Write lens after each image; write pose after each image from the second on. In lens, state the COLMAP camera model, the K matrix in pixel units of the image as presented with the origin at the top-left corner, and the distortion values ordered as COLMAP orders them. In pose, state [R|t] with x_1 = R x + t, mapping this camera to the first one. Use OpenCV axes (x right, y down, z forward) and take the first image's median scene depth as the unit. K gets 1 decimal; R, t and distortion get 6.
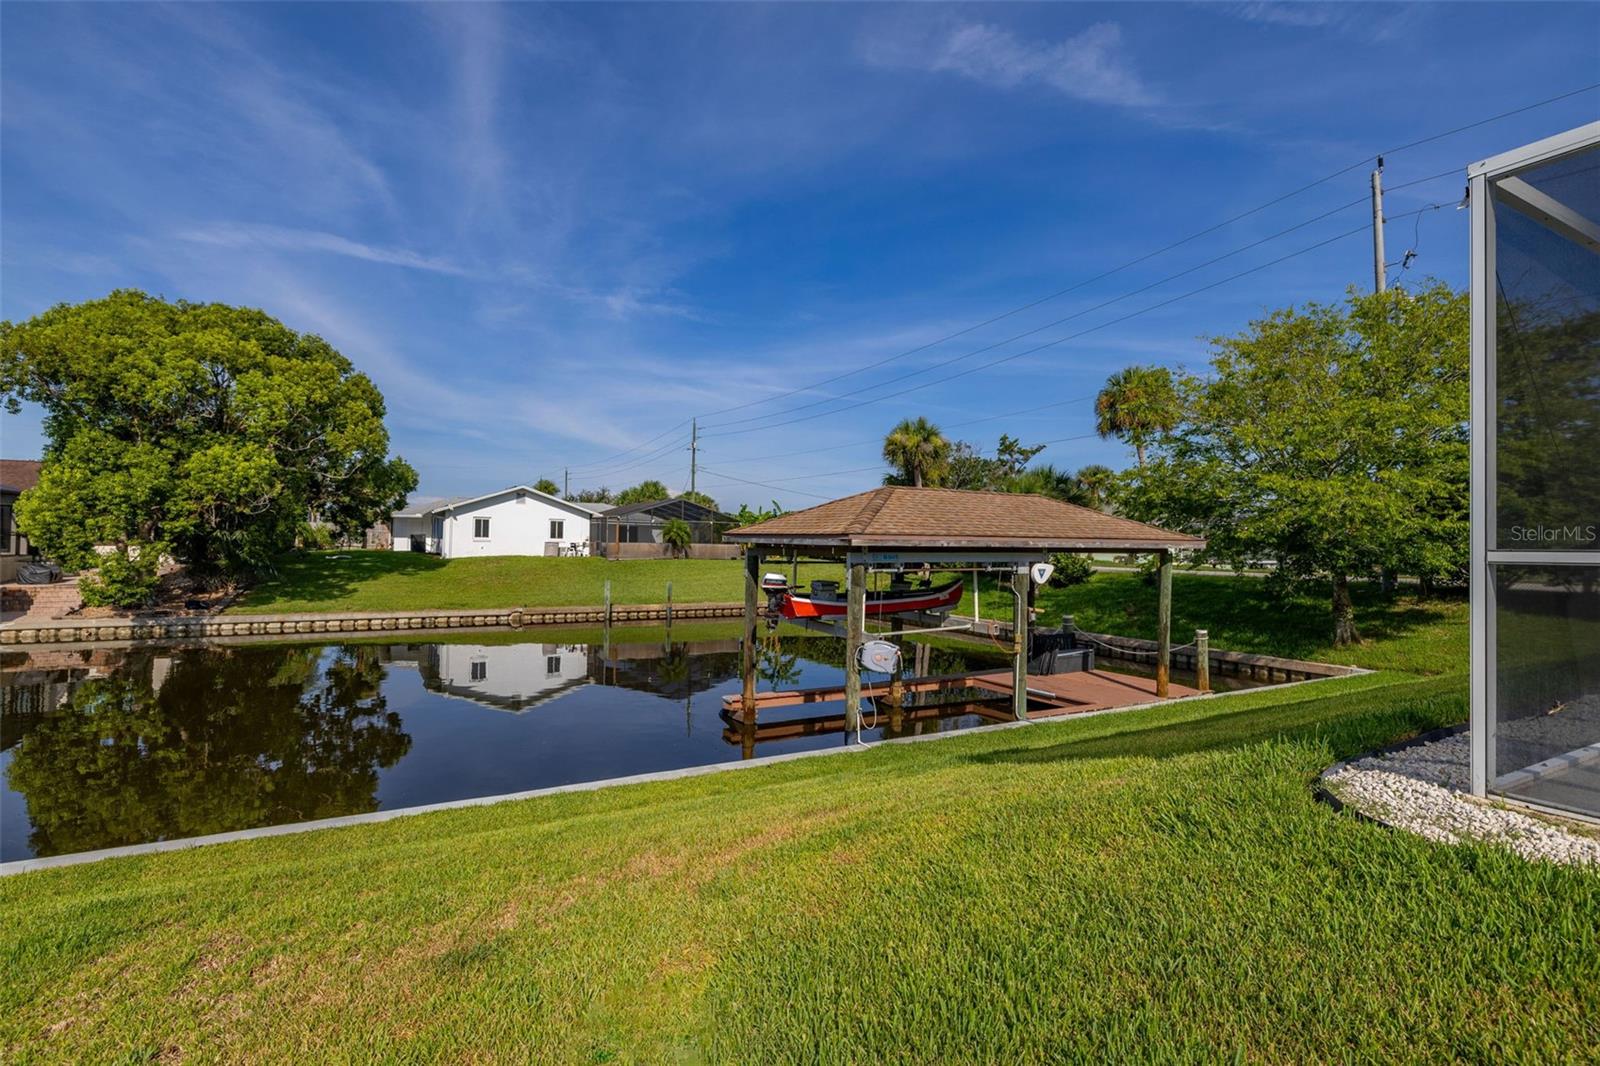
lens RADIAL K [[757.9, 0, 800.0], [0, 757.9, 533.0], [0, 0, 1]] dist [-0.007589, -0.000213]
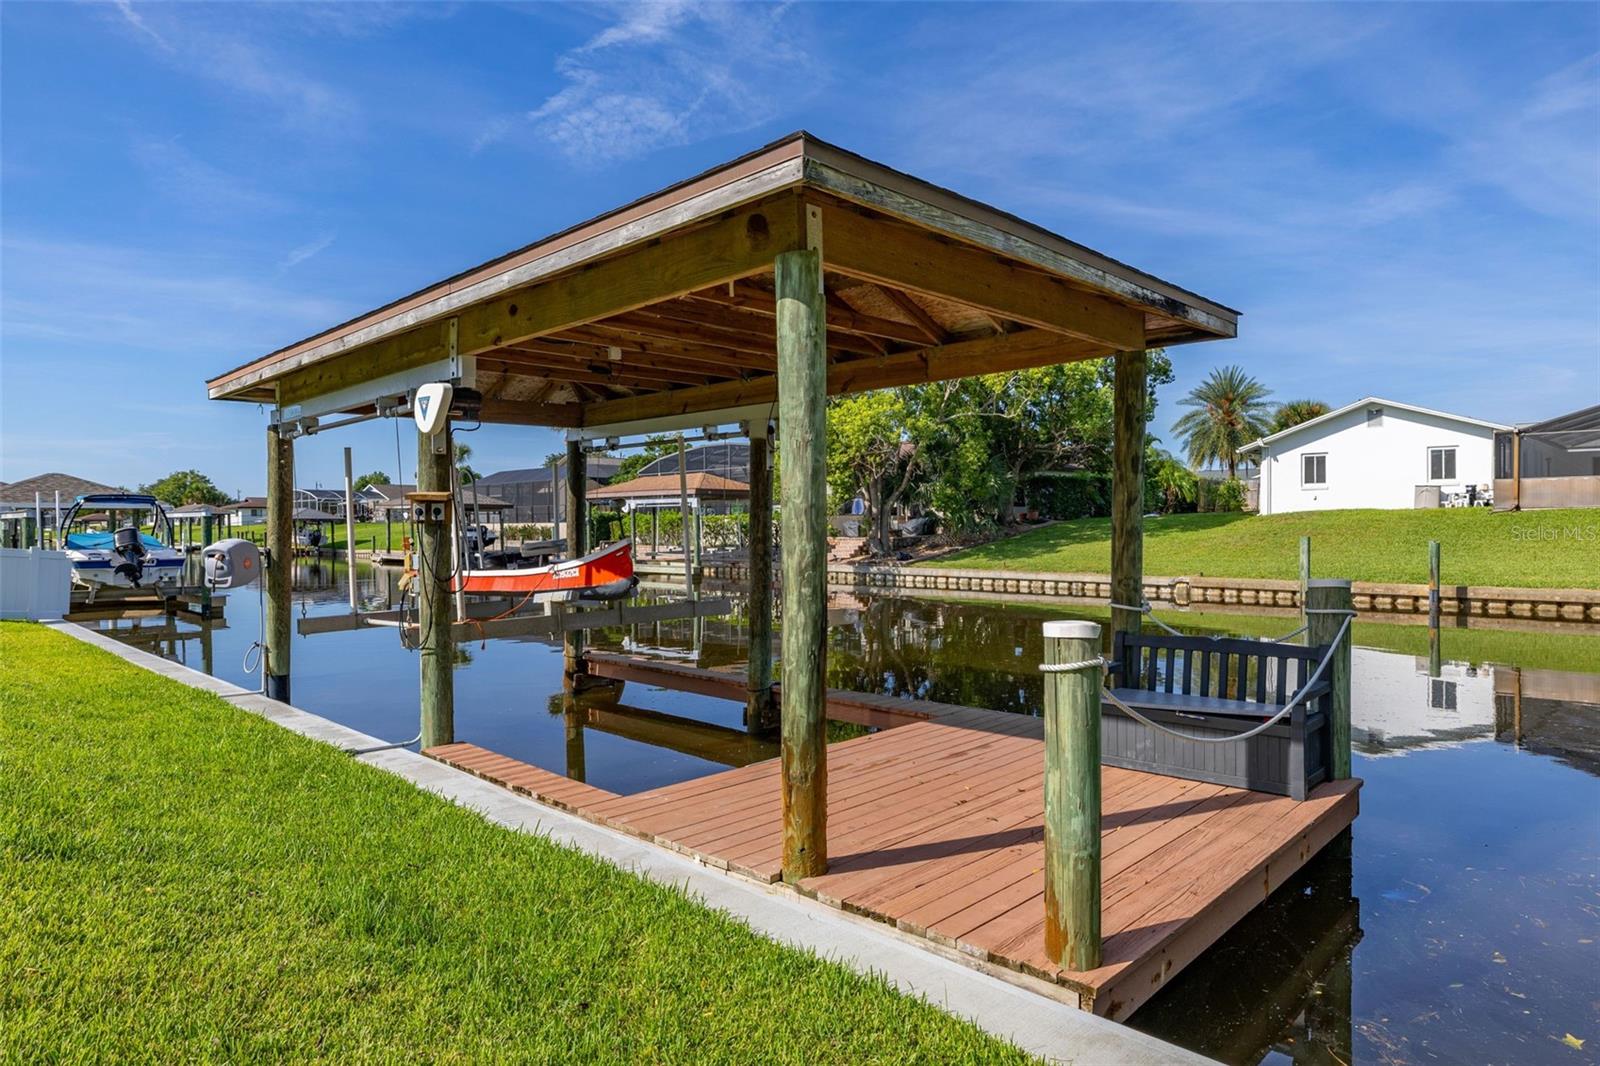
lens RADIAL K [[960.7, 0, 806.1], [0, 960.7, 536.5], [0, 0, 1]] dist [0.003271, 0.000247]
pose [[0.277590, -0.004746, -0.960688, 0.308310], [0.024875, 0.999688, 0.002249, 0.044791], [0.960378, -0.024521, 0.277621, 0.370637]]
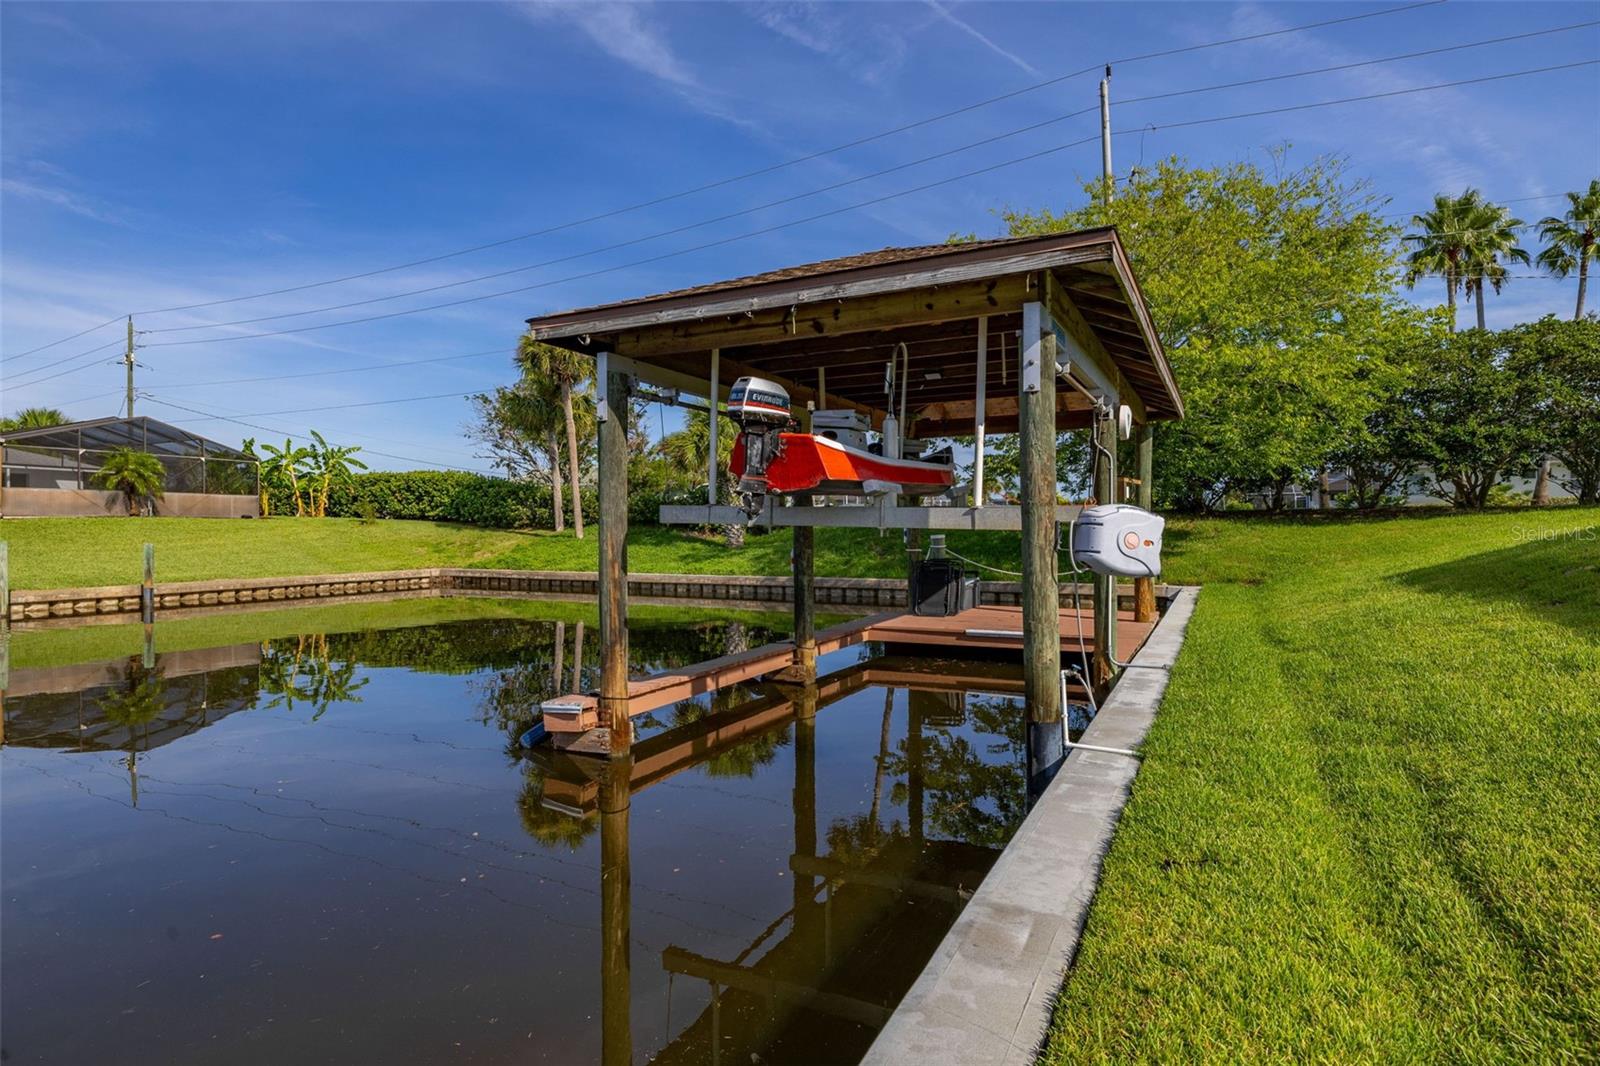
lens RADIAL K [[818.3, 0, 803.9], [0, 818.3, 526.4], [0, 0, 1]] dist [-0.002847, 0.000244]
pose [[0.835751, -0.019381, 0.548766, -0.089687], [0.011717, 0.999779, 0.017466, 0.043030], [-0.548983, -0.008168, 0.835793, 0.209988]]
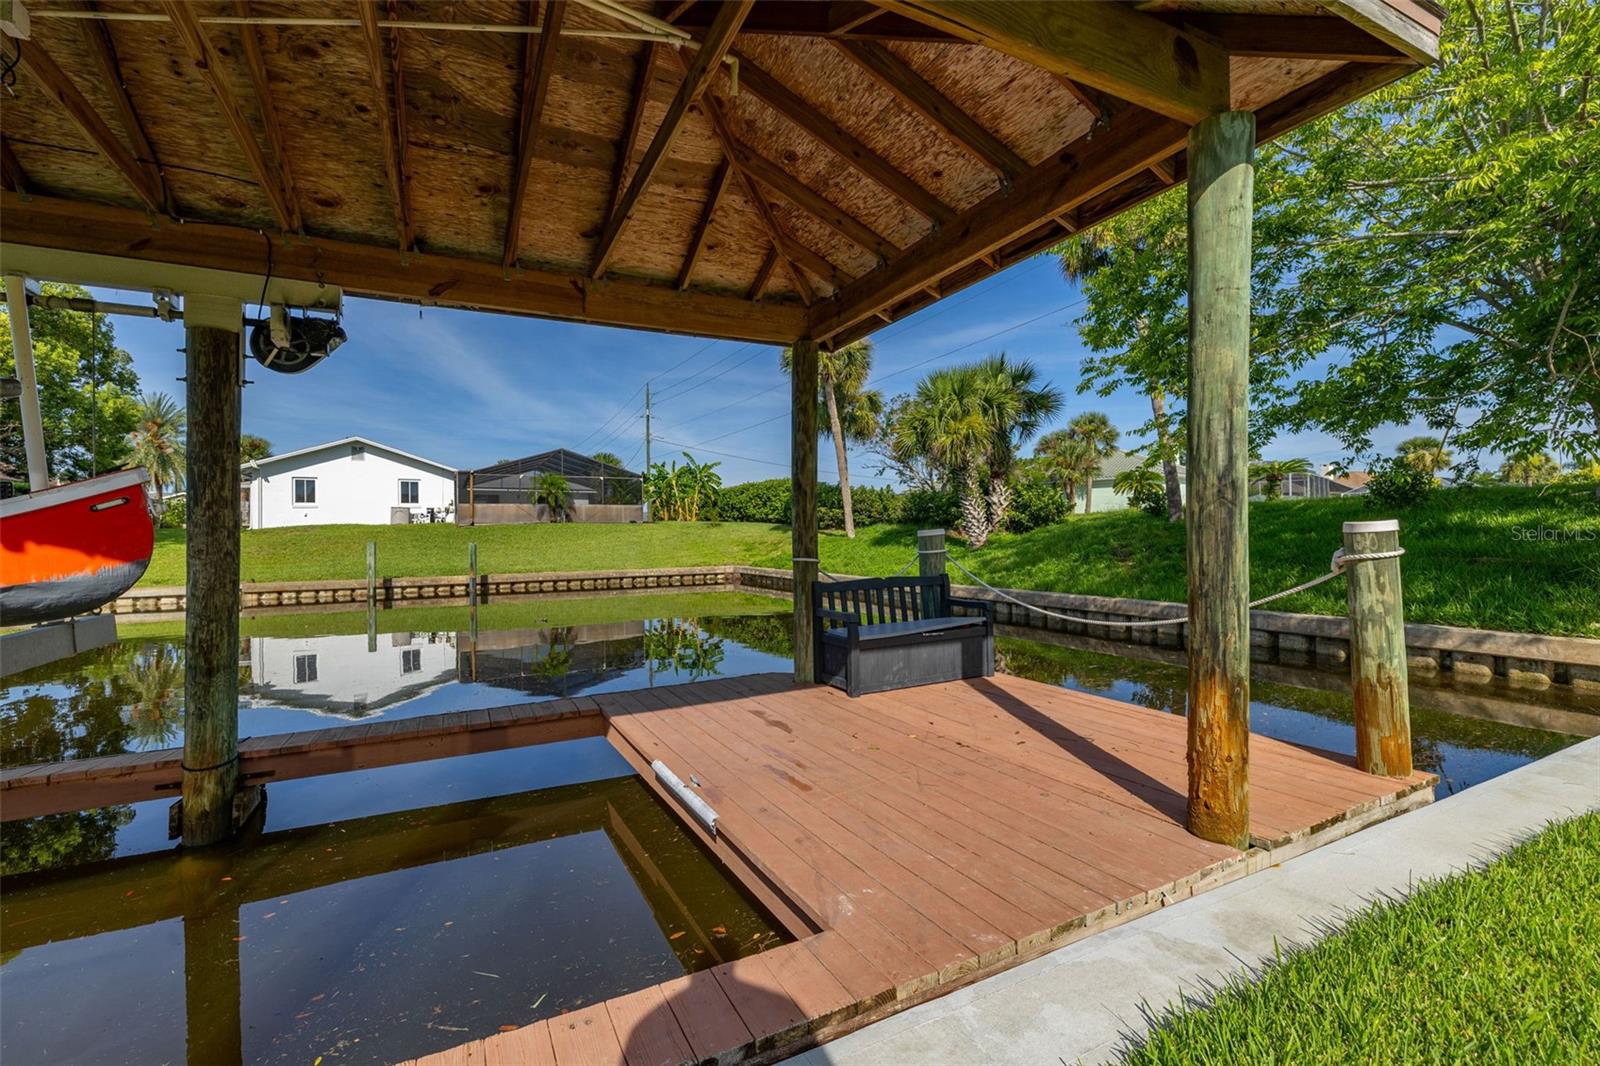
lens RADIAL K [[693.3, 0, 800.7], [0, 693.3, 525.5], [0, 0, 1]] dist [0.000218, -0.000094]
pose [[0.998547, -0.031469, -0.043743, 0.151964], [0.031498, 0.999504, -0.000030, 0.052526], [0.043723, -0.001348, 0.999043, 0.326241]]
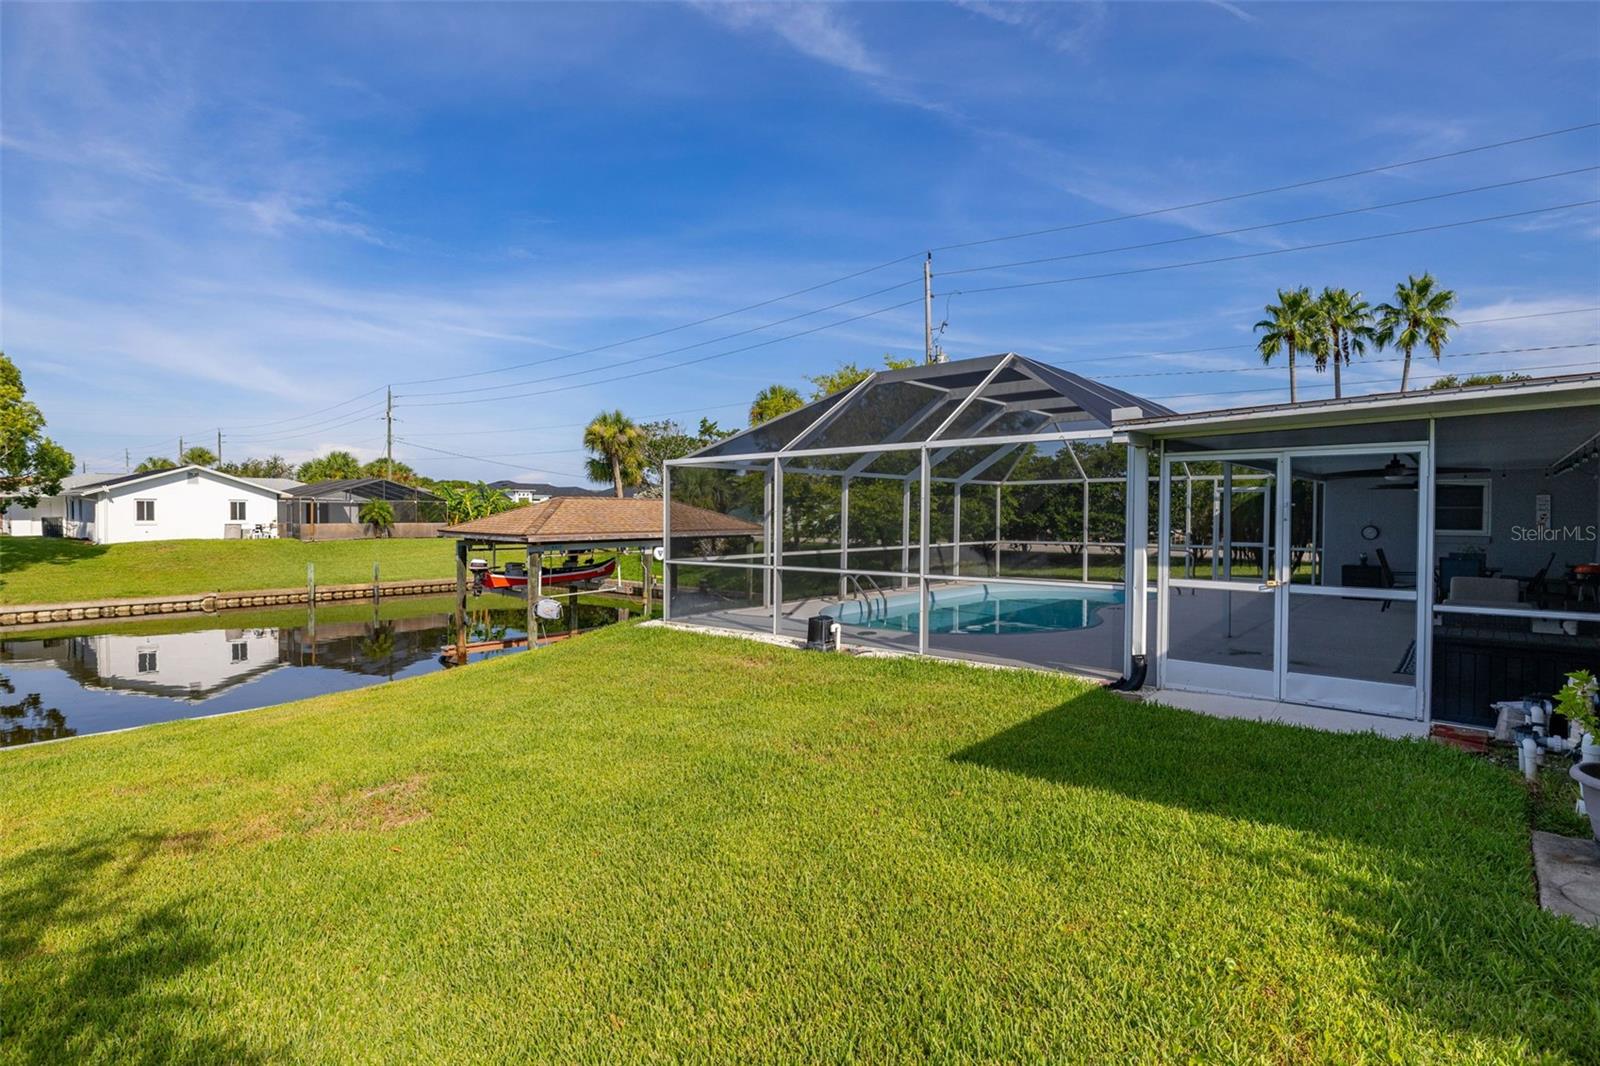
lens RADIAL K [[804.9, 0, 800.0], [0, 804.9, 533.0], [0, 0, 1]] dist [0.005949, 0.000330]
pose [[0.943180, -0.020620, 0.331641, 0.013127], [0.005673, 0.998926, 0.045976, -0.022929], [-0.332233, -0.041482, 0.942285, -0.239645]]
